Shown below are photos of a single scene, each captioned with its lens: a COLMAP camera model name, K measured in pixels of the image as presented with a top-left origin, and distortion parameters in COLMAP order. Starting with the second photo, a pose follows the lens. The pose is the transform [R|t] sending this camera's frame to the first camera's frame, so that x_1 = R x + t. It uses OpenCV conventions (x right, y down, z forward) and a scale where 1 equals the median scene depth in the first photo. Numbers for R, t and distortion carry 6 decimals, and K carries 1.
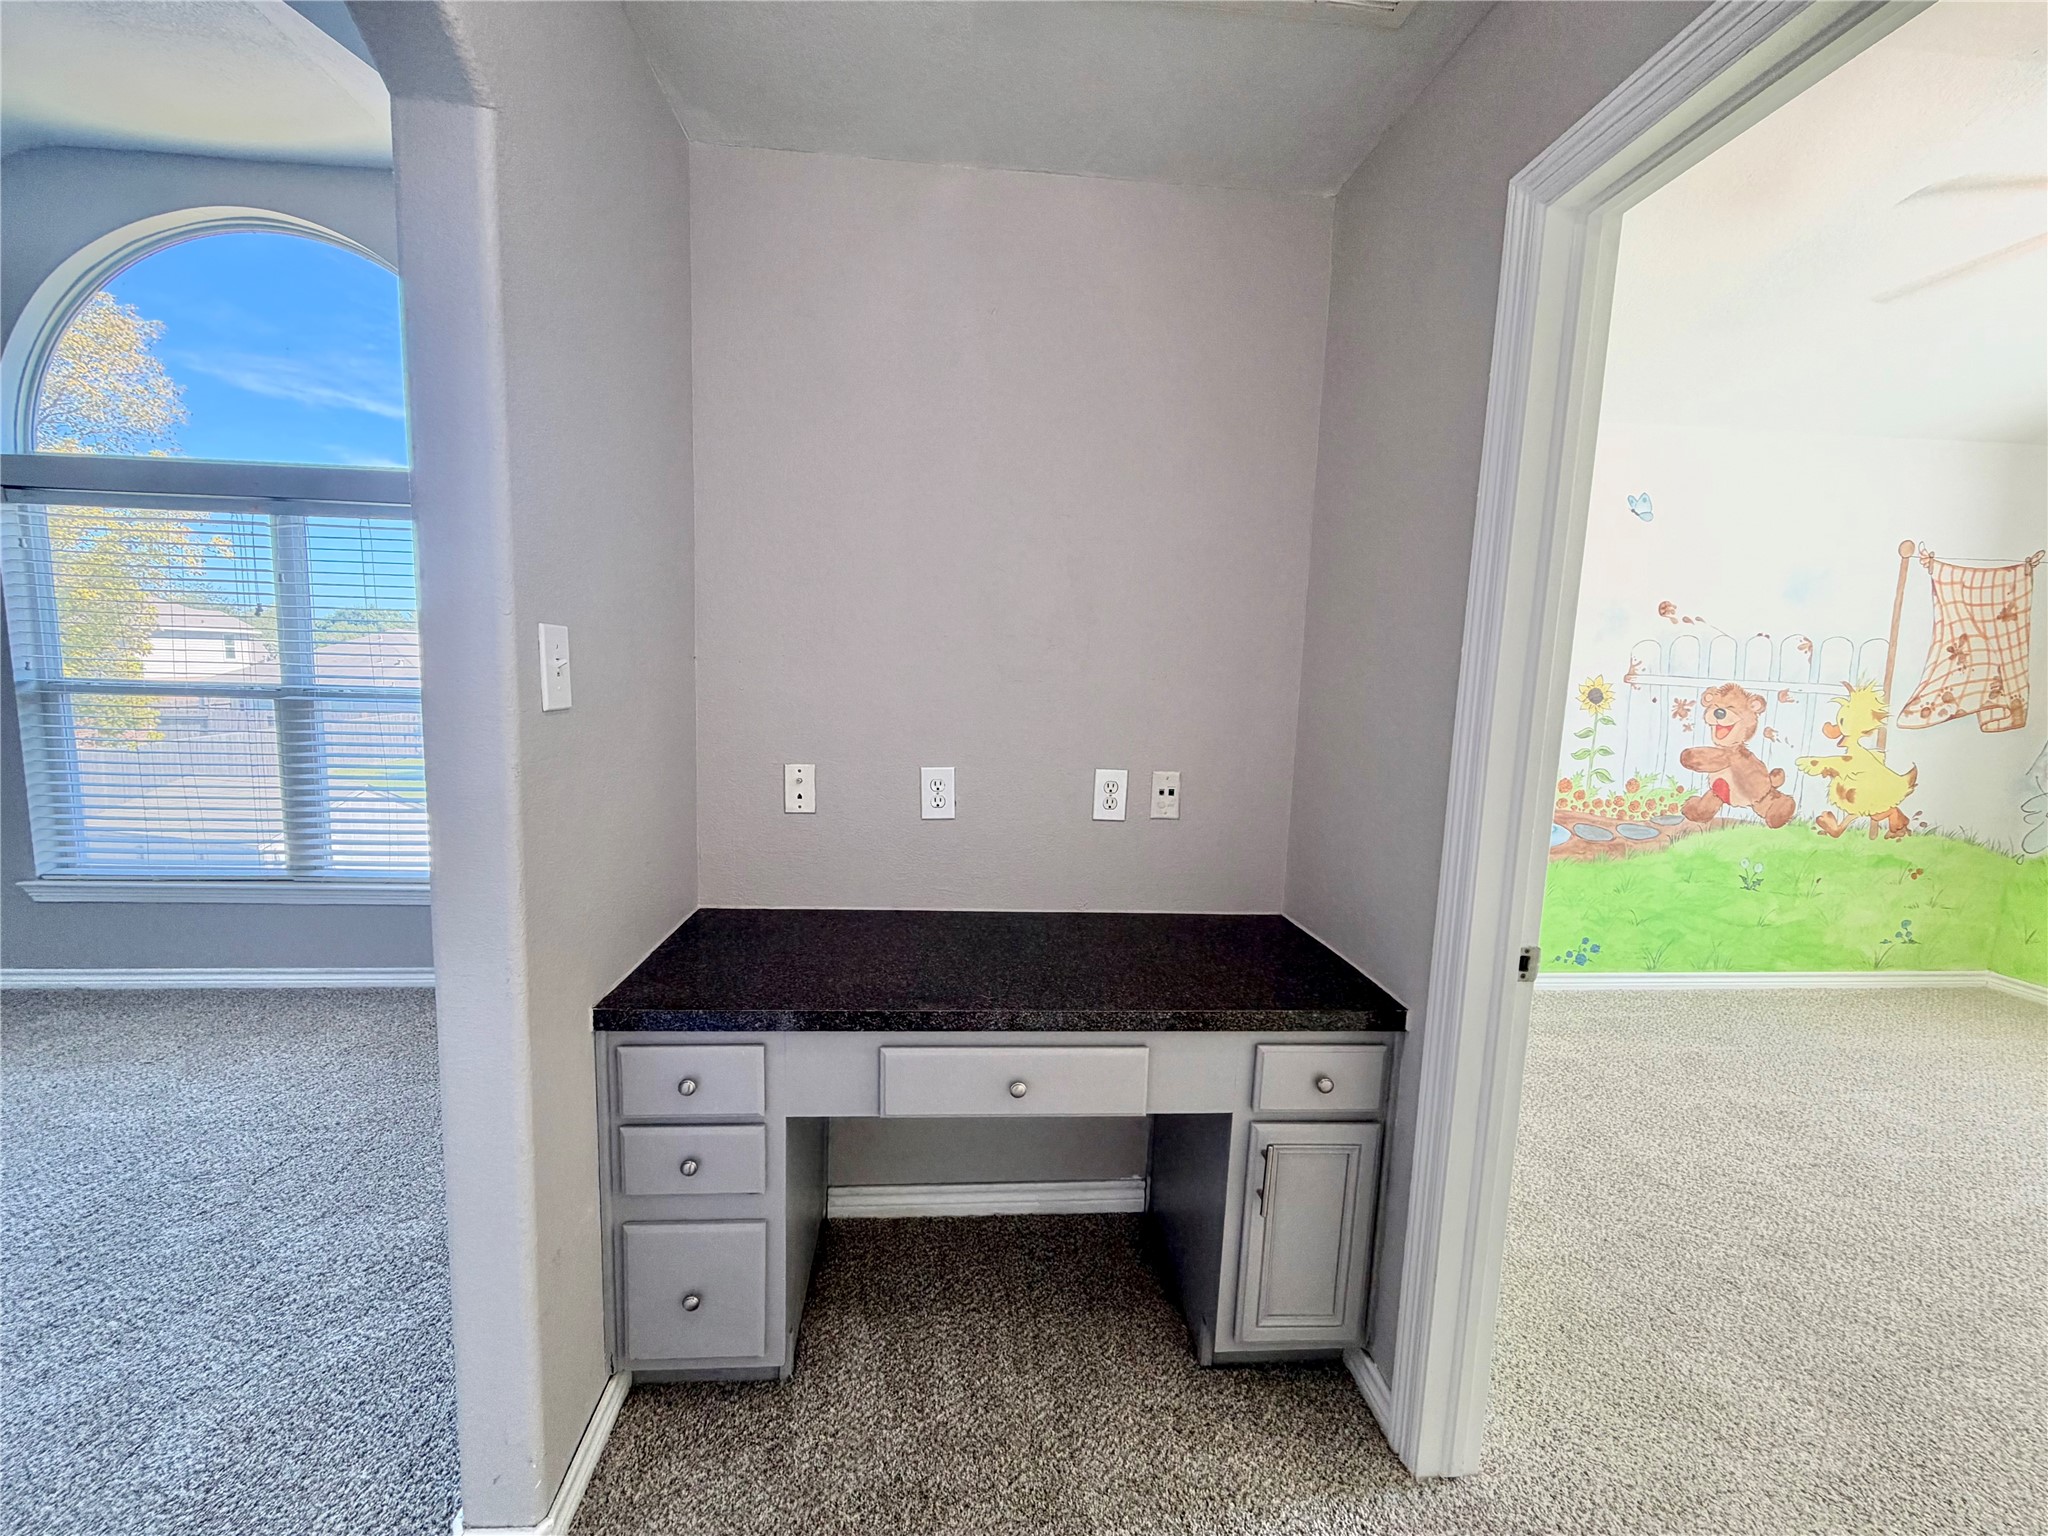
lens RADIAL K [[819.9, 0, 1012.7], [0, 819.9, 754.2], [0, 0, 1]] dist [-0.000106, -0.000505]
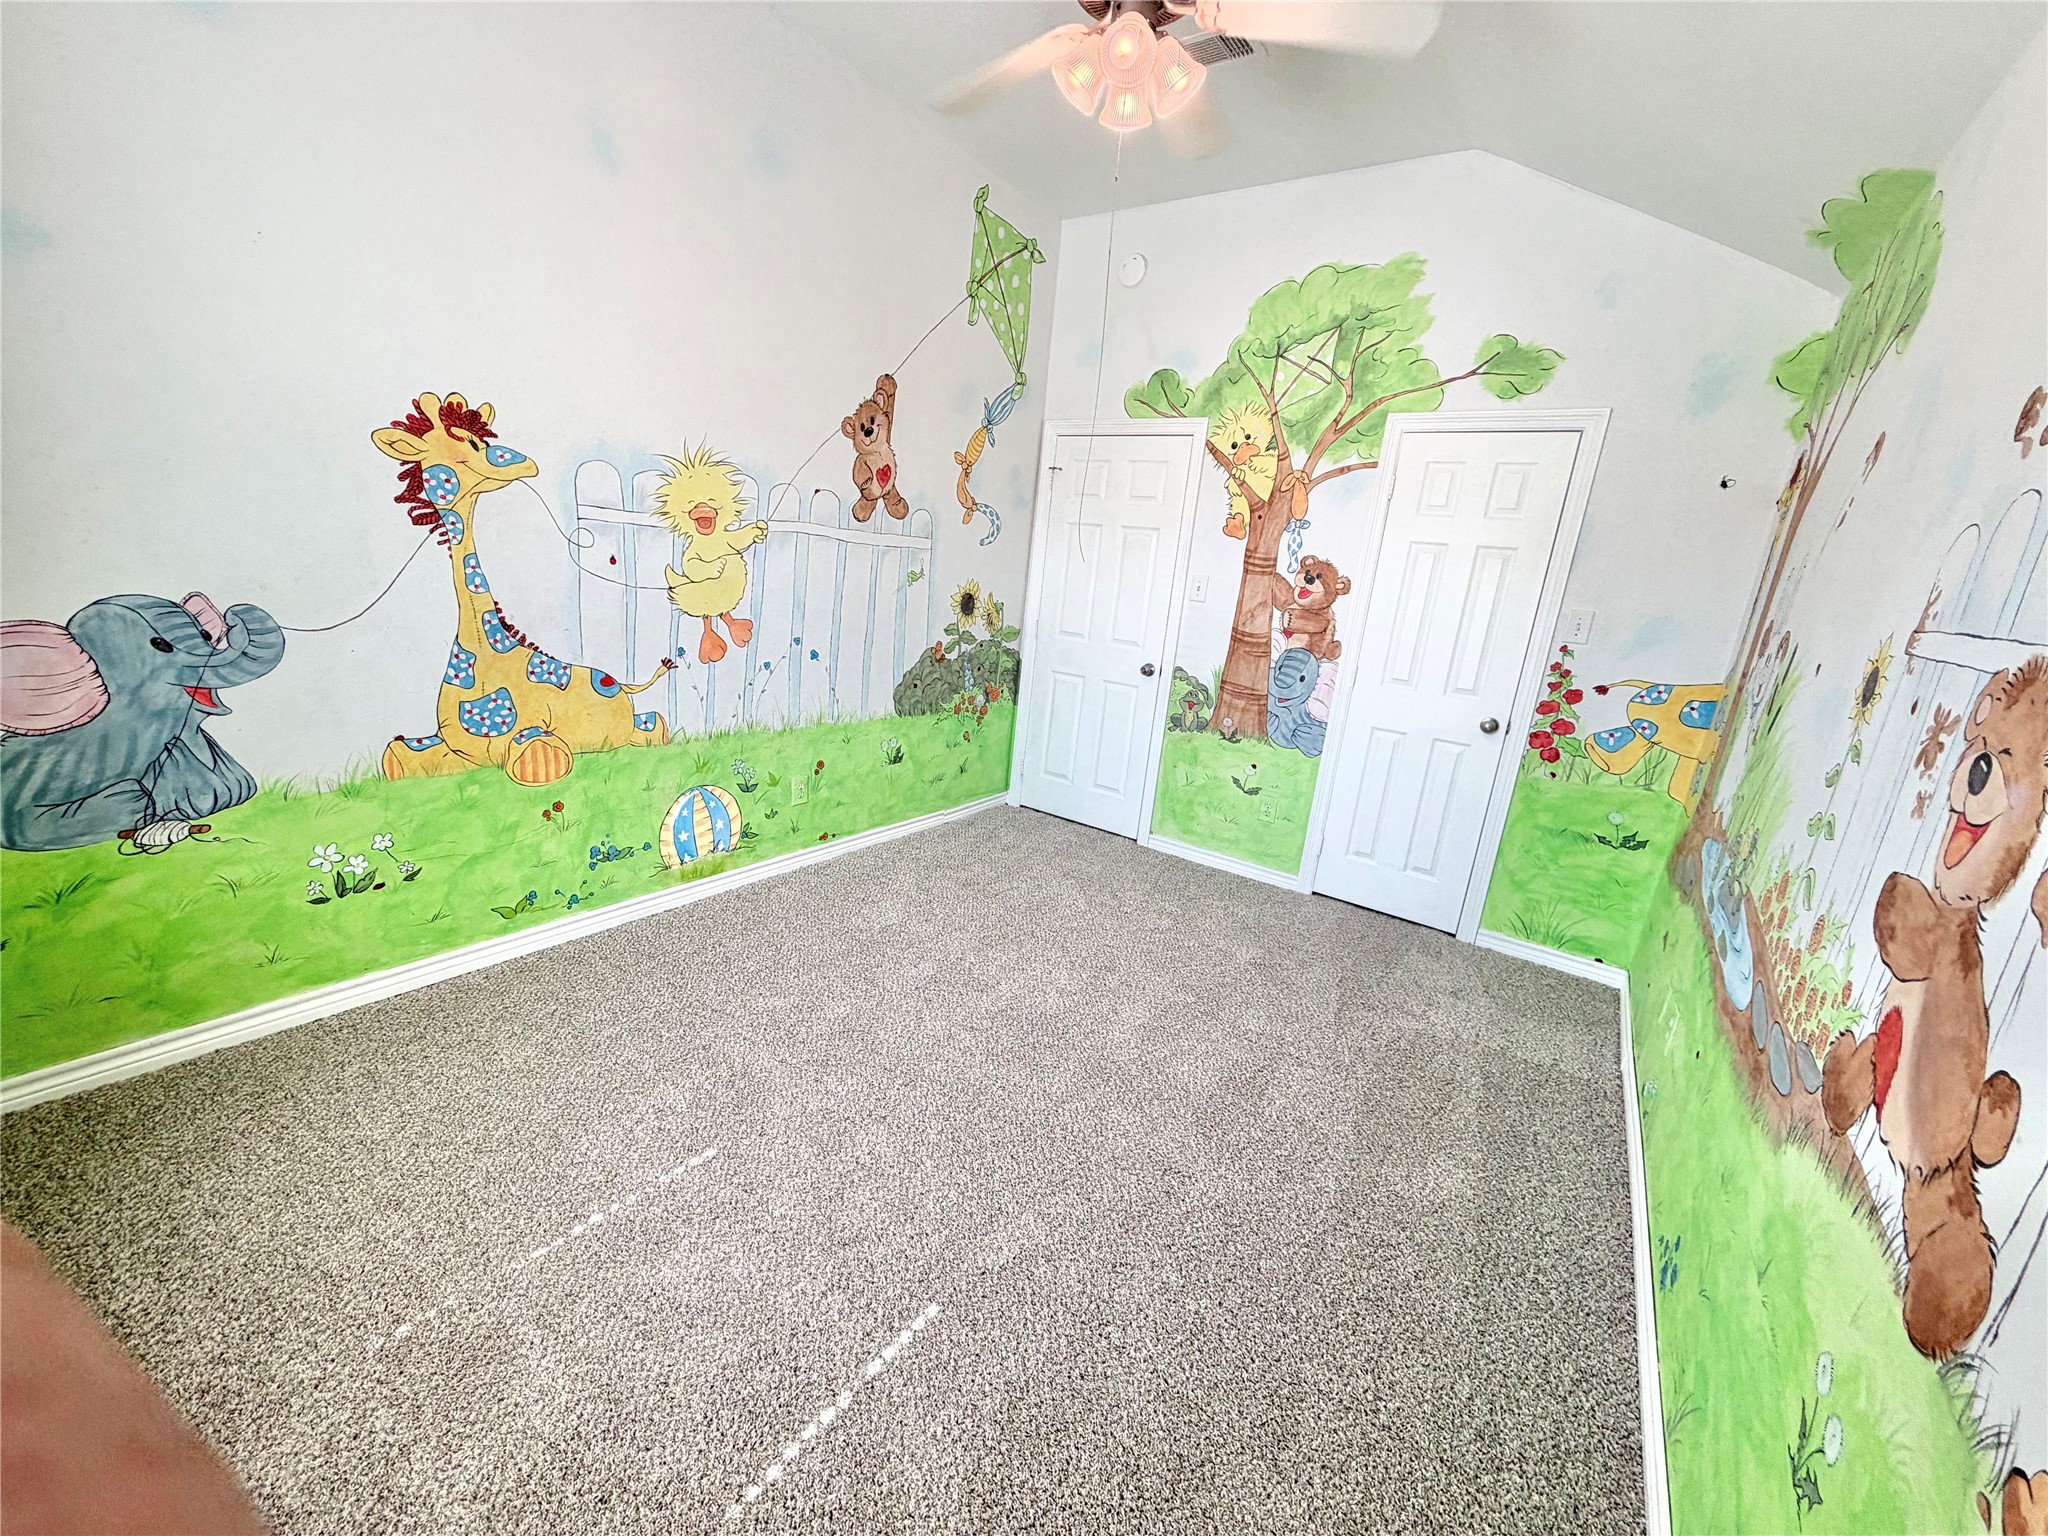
lens RADIAL K [[819.9, 0, 1021.3], [0, 819.9, 764.3], [0, 0, 1]] dist [-0.000106, -0.000505]
pose [[-0.626563, 0.096855, -0.773329, 1.244638], [-0.207190, 0.935843, 0.285077, -0.062583], [0.751326, 0.338845, -0.566297, 0.908997]]
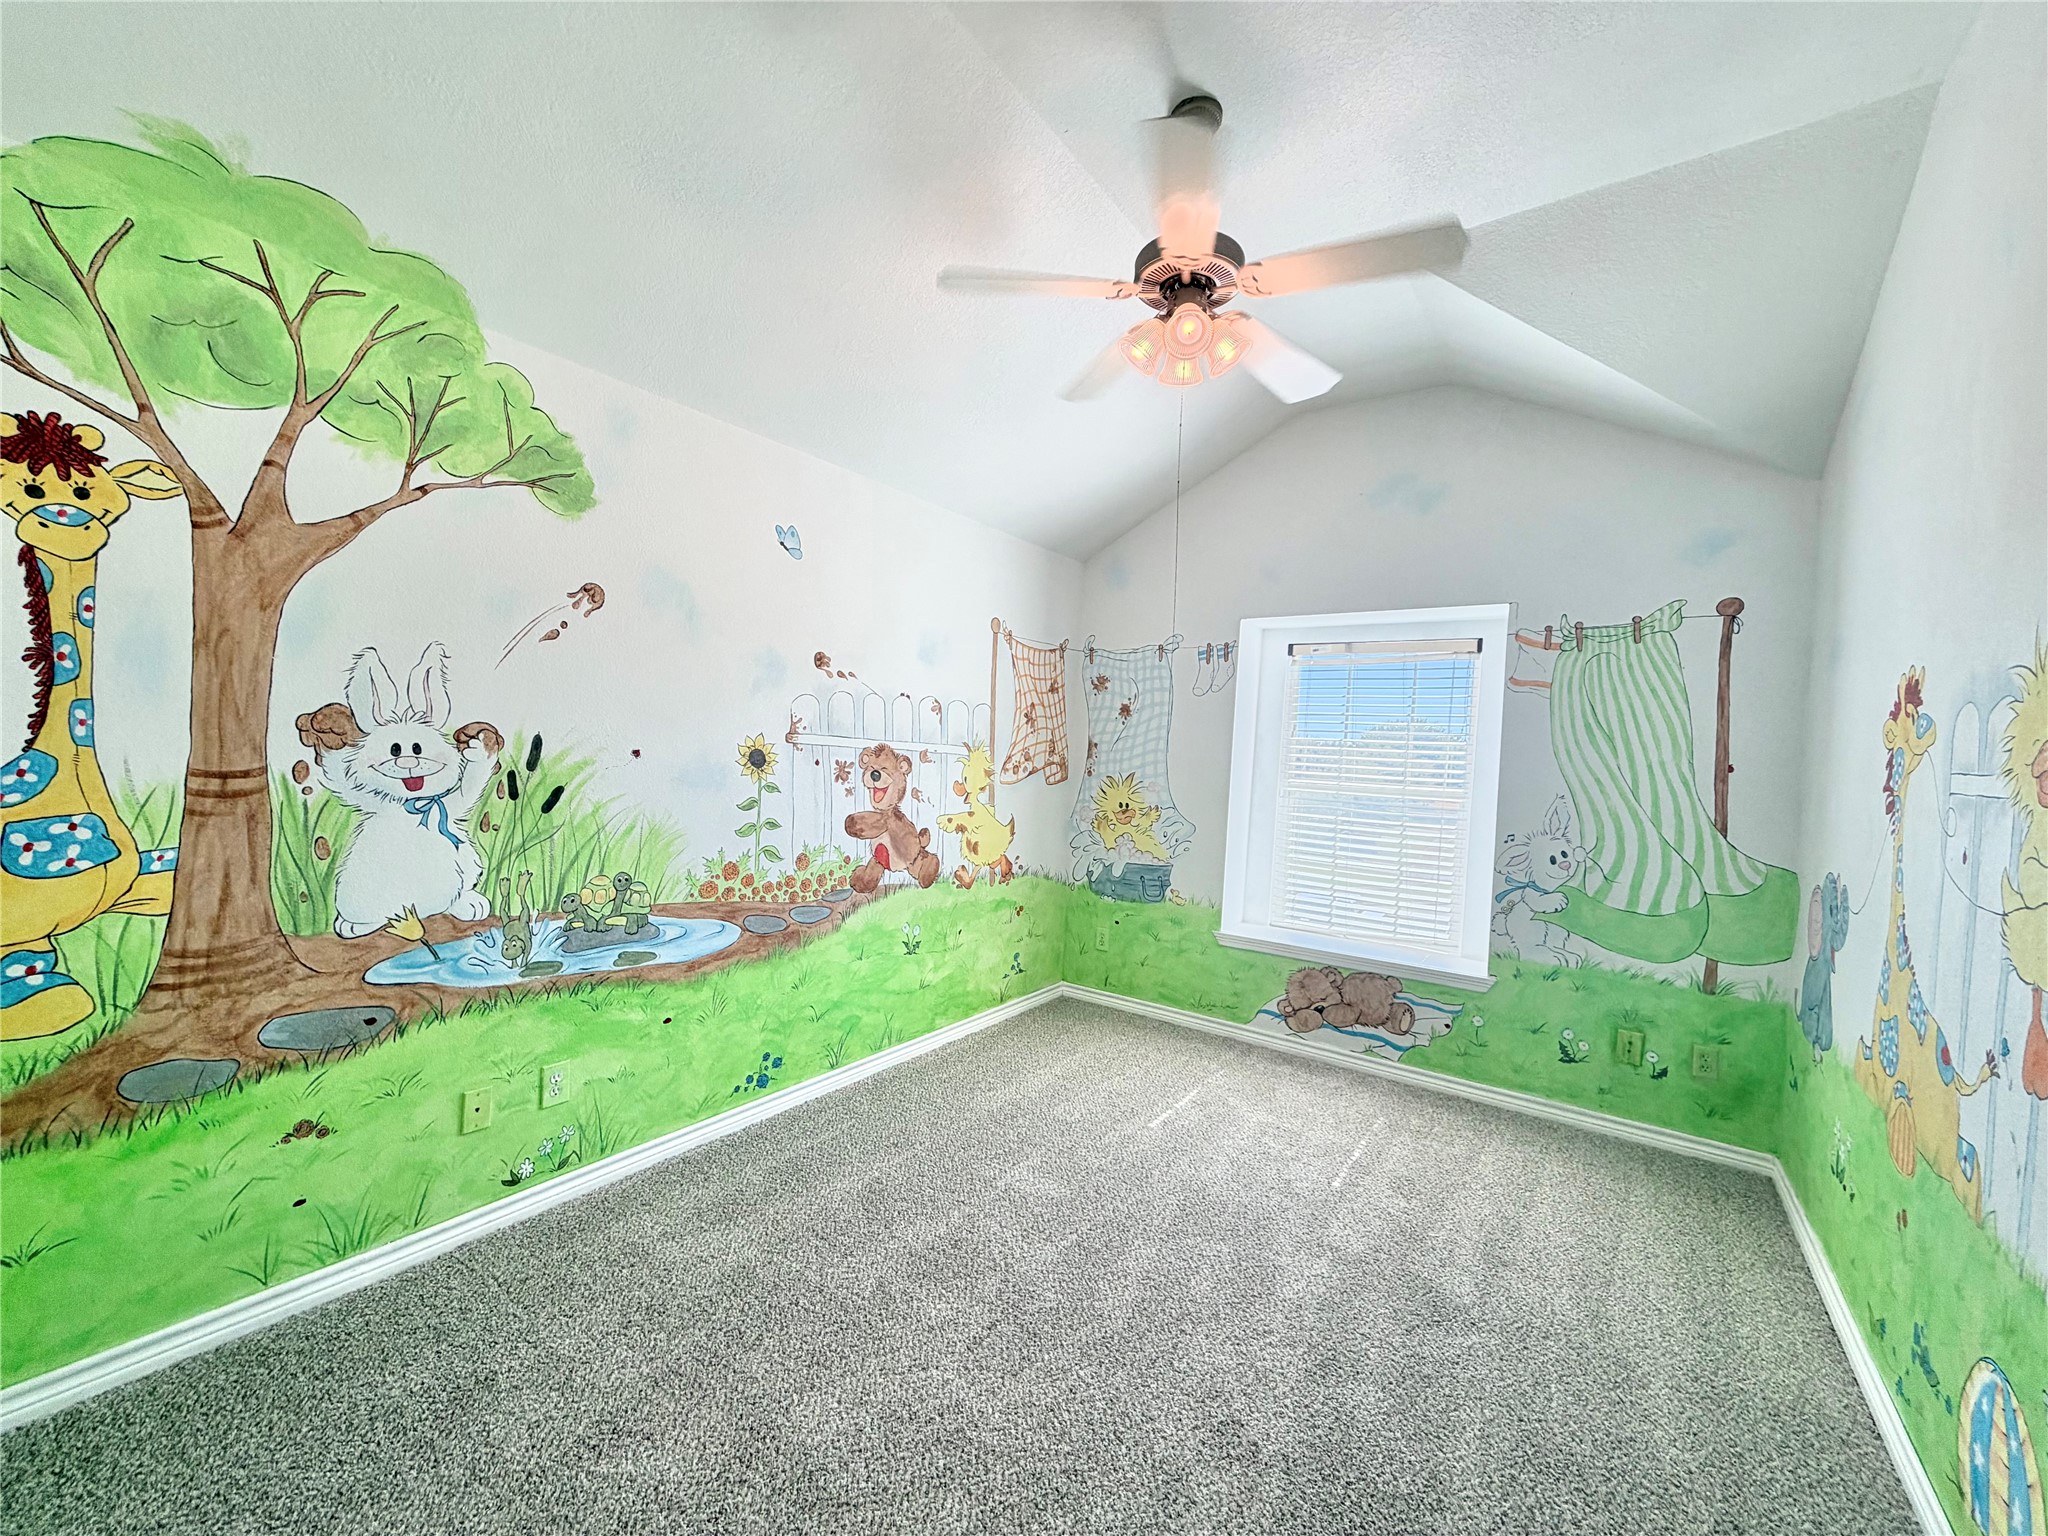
lens RADIAL K [[819.9, 0, 1025.8], [0, 819.9, 767.6], [0, 0, 1]] dist [-0.000106, -0.000505]
pose [[0.635719, -0.020048, 0.771660, 0.239316], [0.069156, 0.997122, -0.031067, -0.017126], [-0.768816, 0.073115, 0.635276, 0.261248]]
